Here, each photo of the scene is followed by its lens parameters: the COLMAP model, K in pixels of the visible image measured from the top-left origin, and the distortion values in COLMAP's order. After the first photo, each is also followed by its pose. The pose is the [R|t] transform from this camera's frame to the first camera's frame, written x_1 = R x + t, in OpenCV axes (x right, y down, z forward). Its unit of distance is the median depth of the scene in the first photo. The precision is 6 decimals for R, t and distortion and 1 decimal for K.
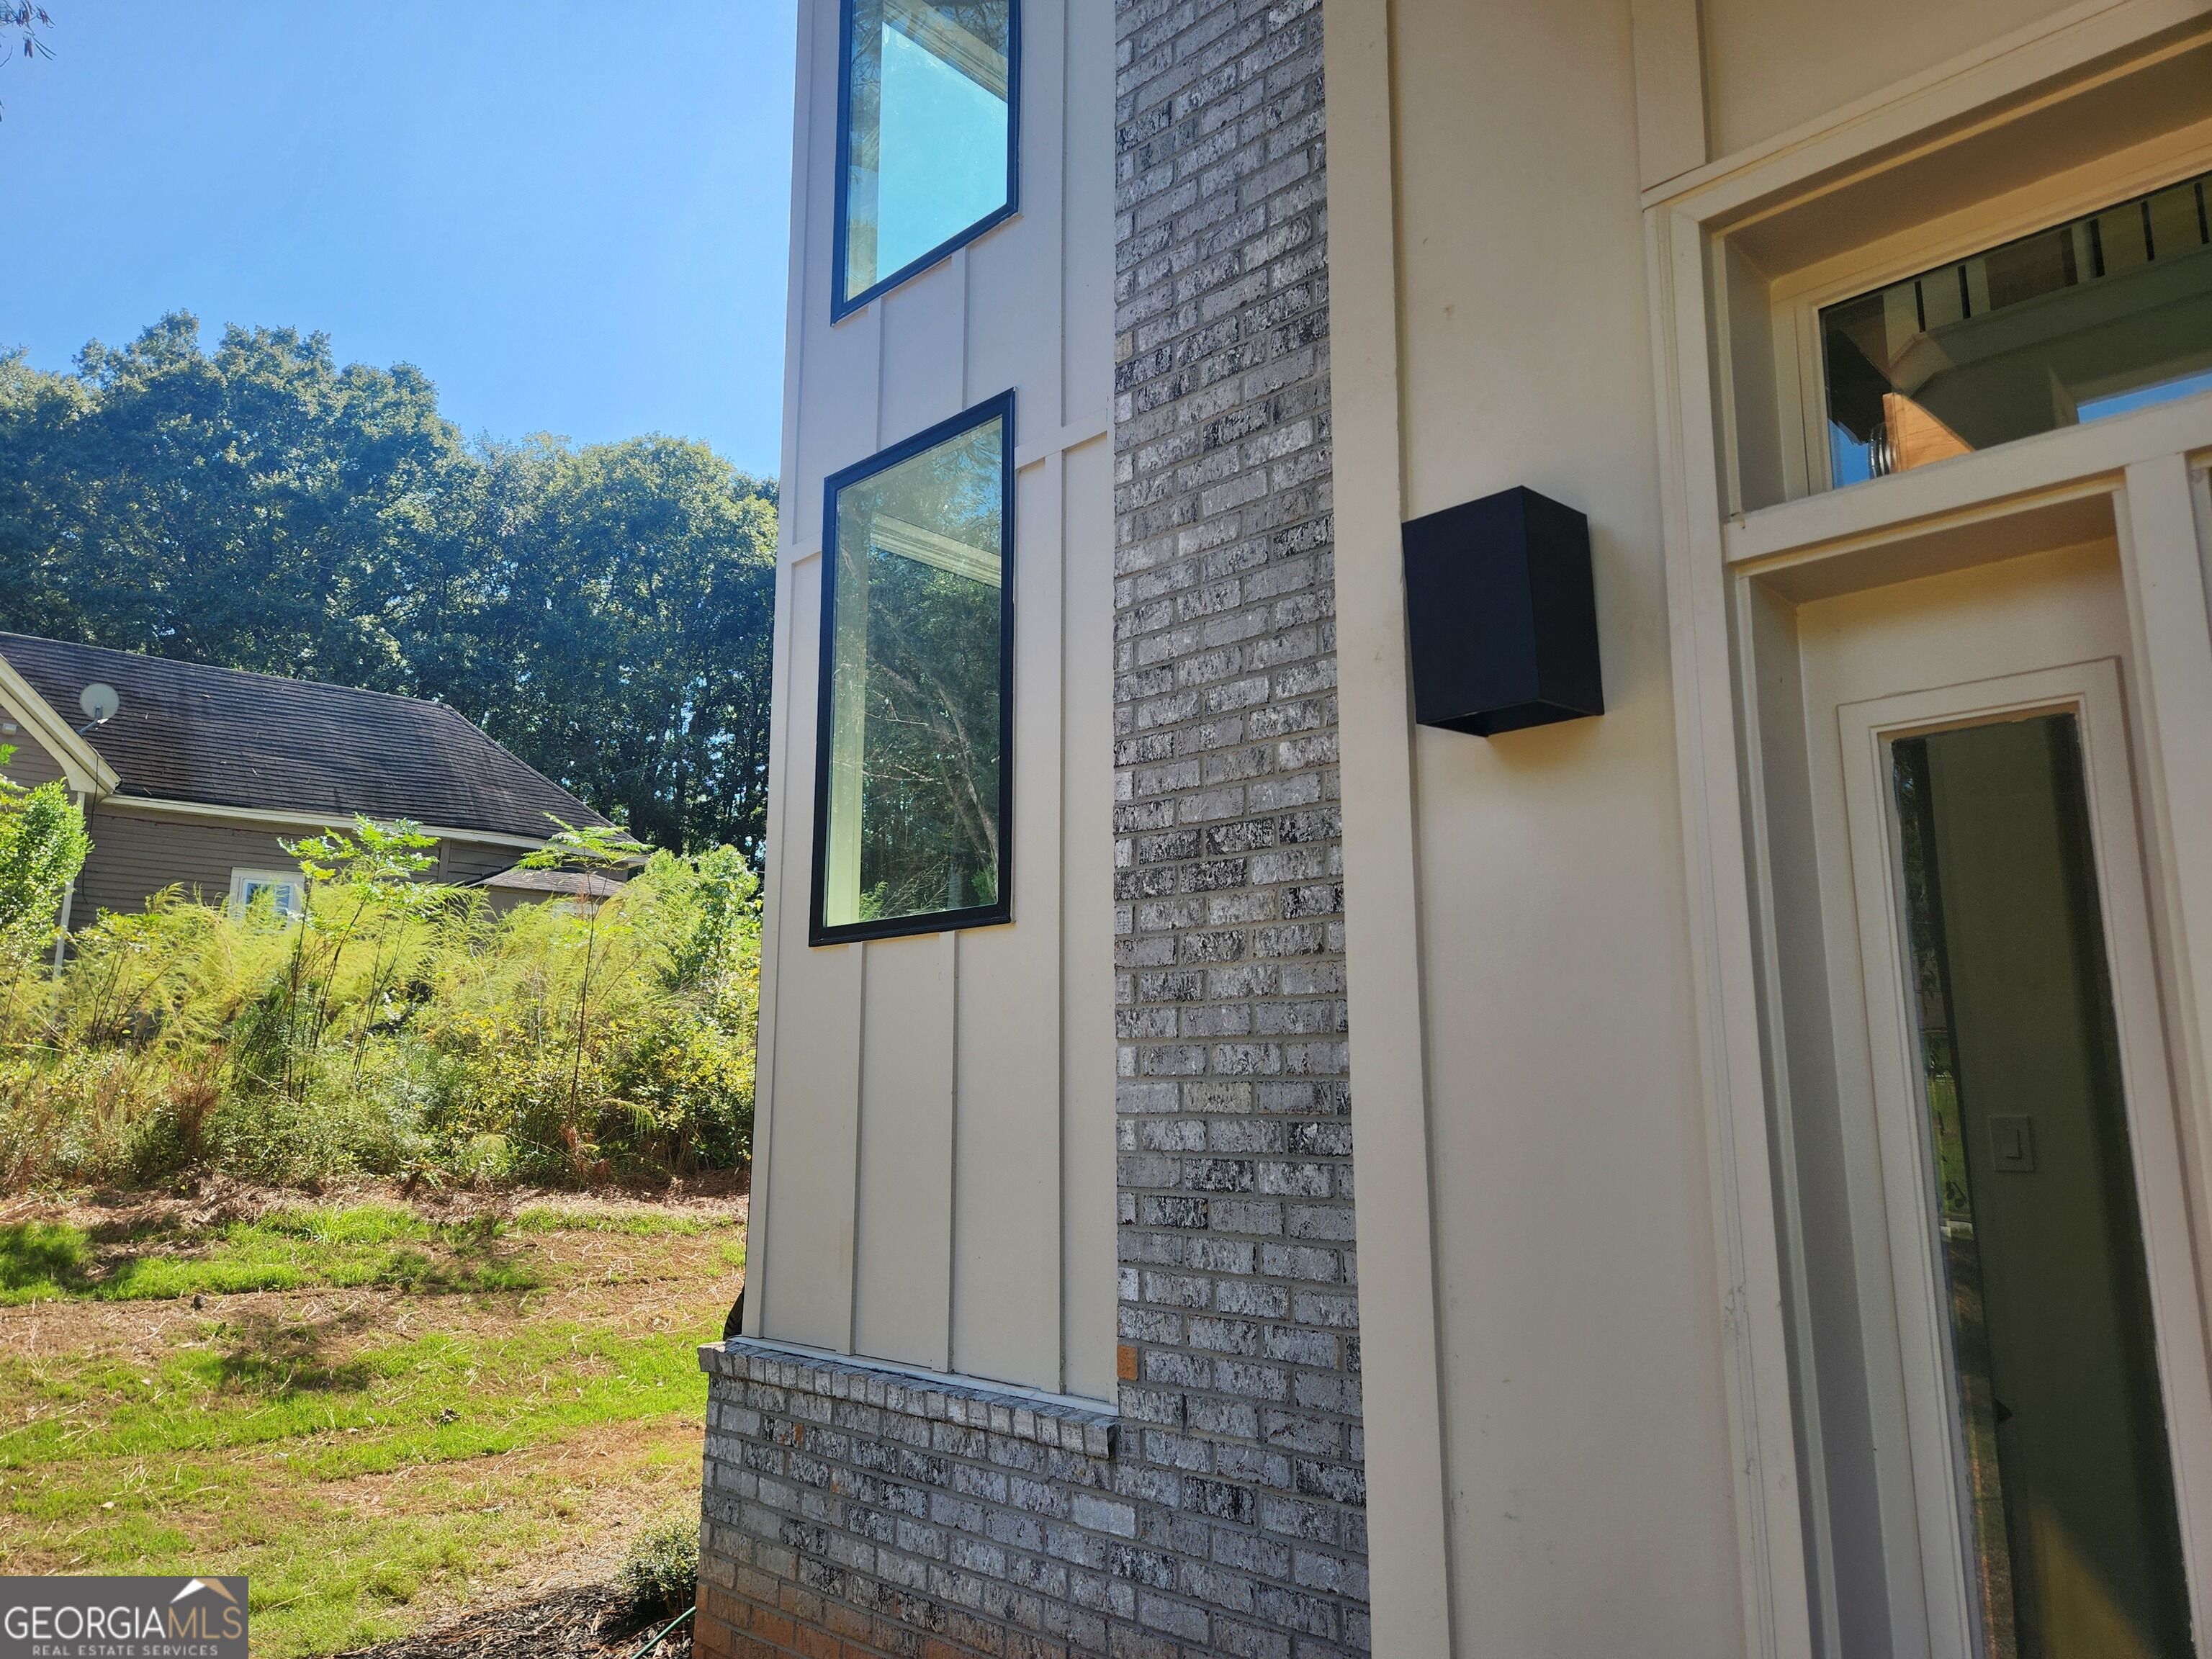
lens RADIAL K [[1487.9, 0, 1102.1], [0, 1487.9, 822.7], [0, 0, 1]] dist [0.116855, -0.138142]
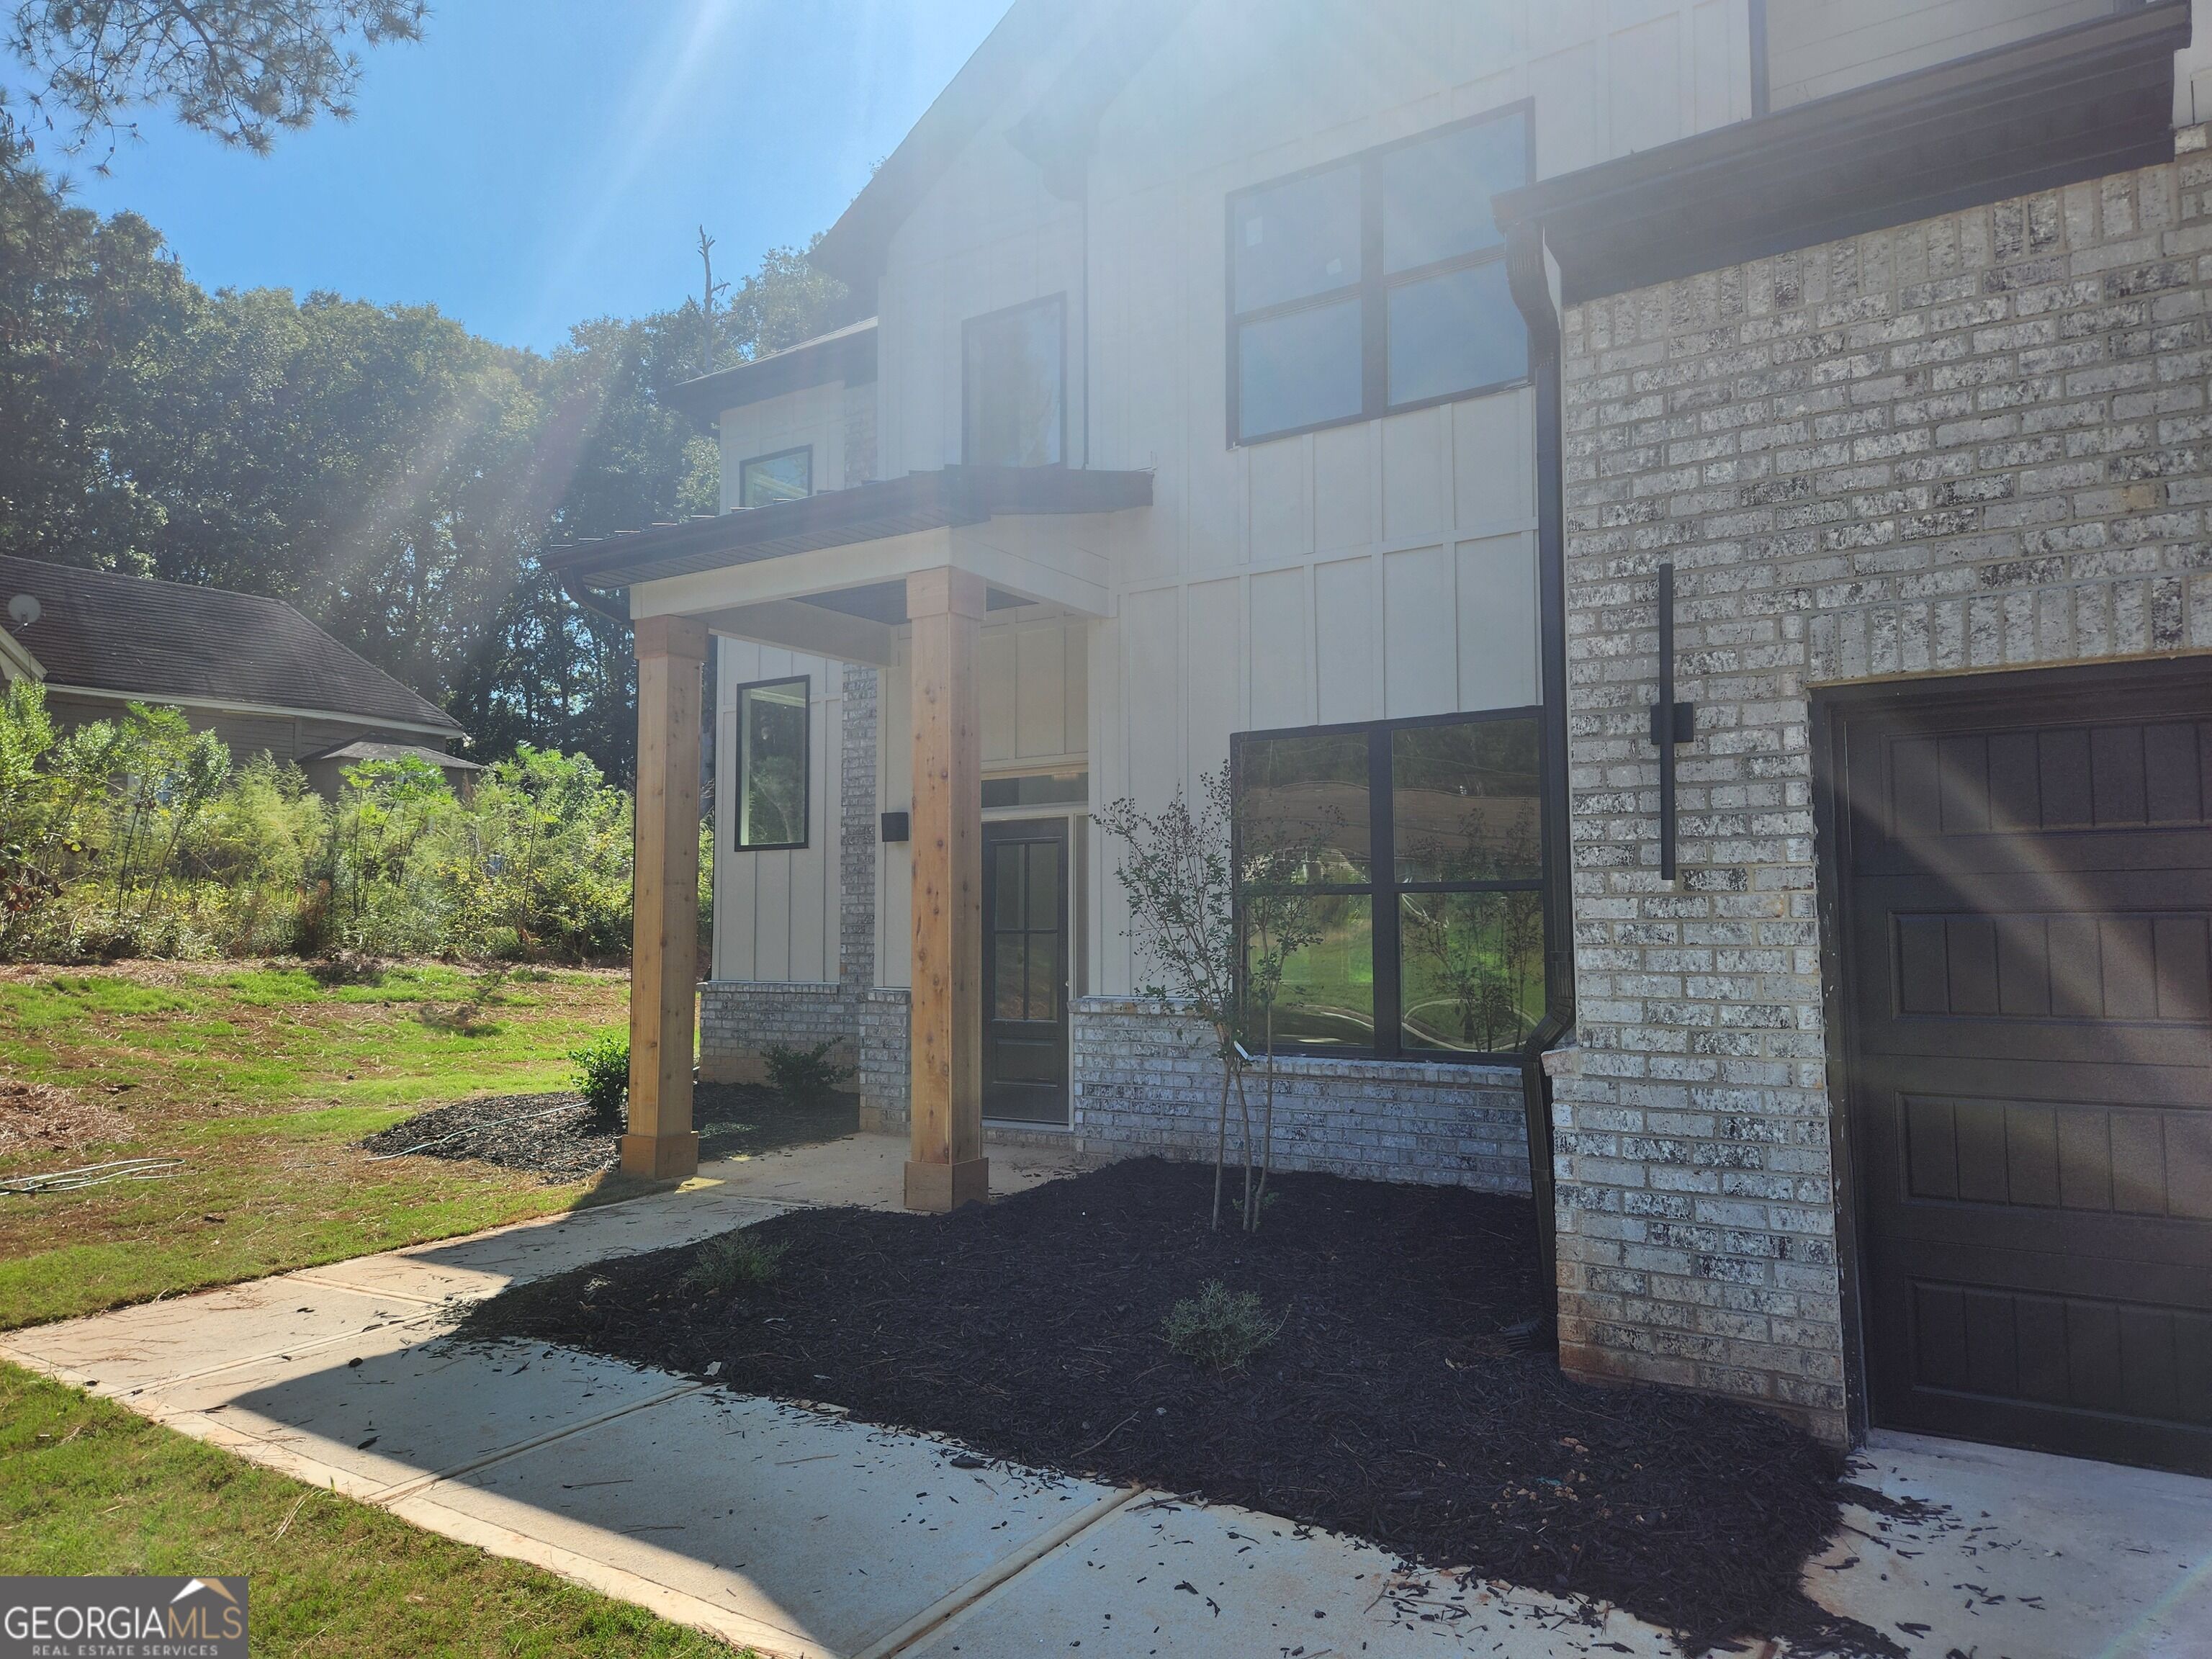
lens RADIAL K [[1487.9, 0, 1102.1], [0, 1487.9, 822.7], [0, 0, 1]] dist [0.116855, -0.138142]
pose [[0.983996, 0.011321, 0.177830, -0.009883], [-0.030270, 0.994095, 0.104209, -0.315950], [-0.175600, -0.107925, 0.978528, -2.087919]]
